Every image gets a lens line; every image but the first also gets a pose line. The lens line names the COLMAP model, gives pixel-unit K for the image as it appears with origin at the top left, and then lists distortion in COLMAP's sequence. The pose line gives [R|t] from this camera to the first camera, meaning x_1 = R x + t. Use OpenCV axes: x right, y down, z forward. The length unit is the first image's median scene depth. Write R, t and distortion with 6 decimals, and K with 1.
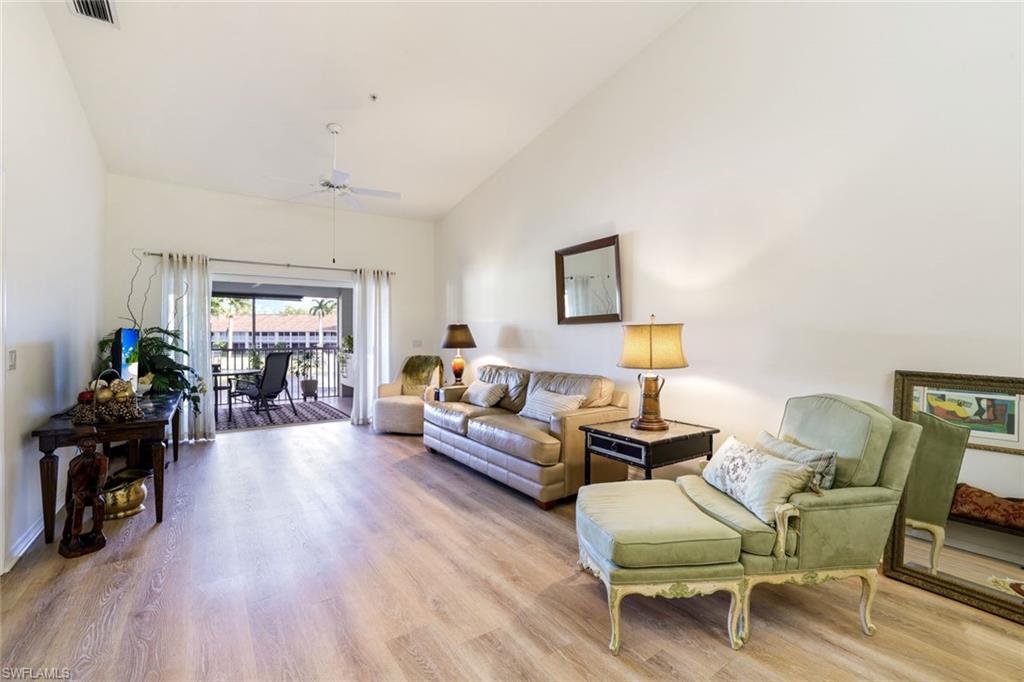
lens RADIAL K [[426.8, 0, 512.0], [0, 426.8, 341.0], [0, 0, 1]] dist [-0.019416, -0.000067]
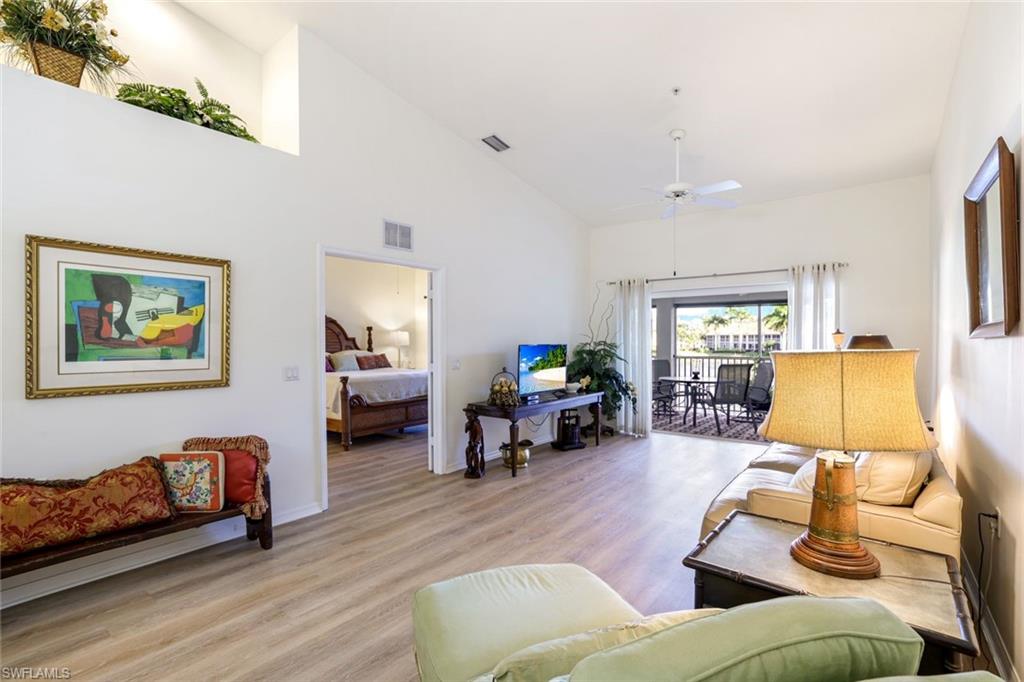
lens RADIAL K [[465.3, 0, 512.0], [0, 465.3, 341.0], [0, 0, 1]] dist [-0.001547, 0.000872]
pose [[0.282524, 0.006274, -0.959240, 0.375988], [-0.013481, 0.999906, 0.002569, -0.025416], [0.959166, 0.012206, 0.282582, 0.270364]]
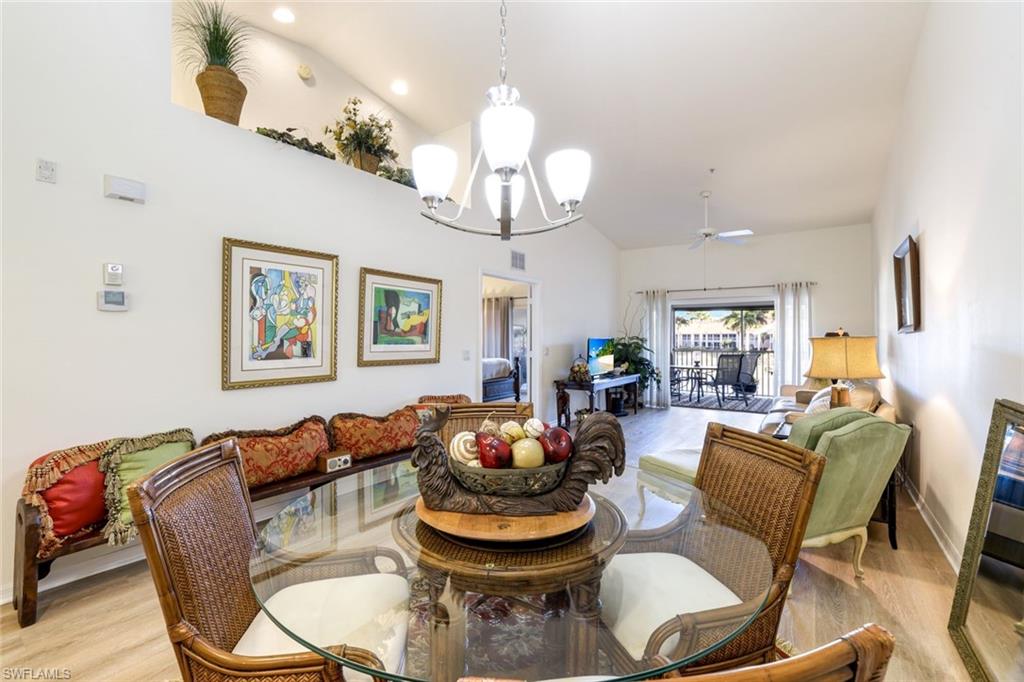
lens RADIAL K [[447.6, 0, 517.4], [0, 447.6, 325.8], [0, 0, 1]] dist [0.017763, -0.000258]
pose [[0.356112, -0.018761, -0.934255, 0.574892], [-0.019197, 0.999441, -0.027388, -0.011386], [0.934246, 0.027688, 0.355552, -0.083891]]
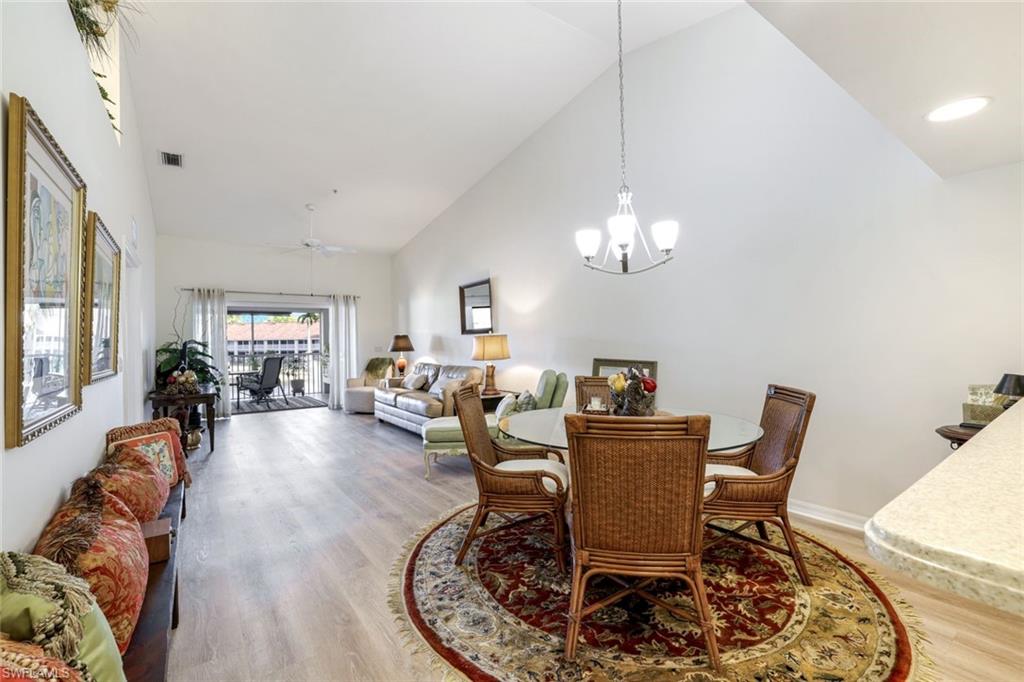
lens RADIAL K [[428.6, 0, 496.8], [0, 428.6, 346.3], [0, 0, 1]] dist [-0.000555, -0.000077]
pose [[0.999851, -0.013216, -0.011083, 0.202423], [0.013217, 0.999913, -0.000006, 0.003232], [0.011082, -0.000140, 0.999939, -0.415512]]
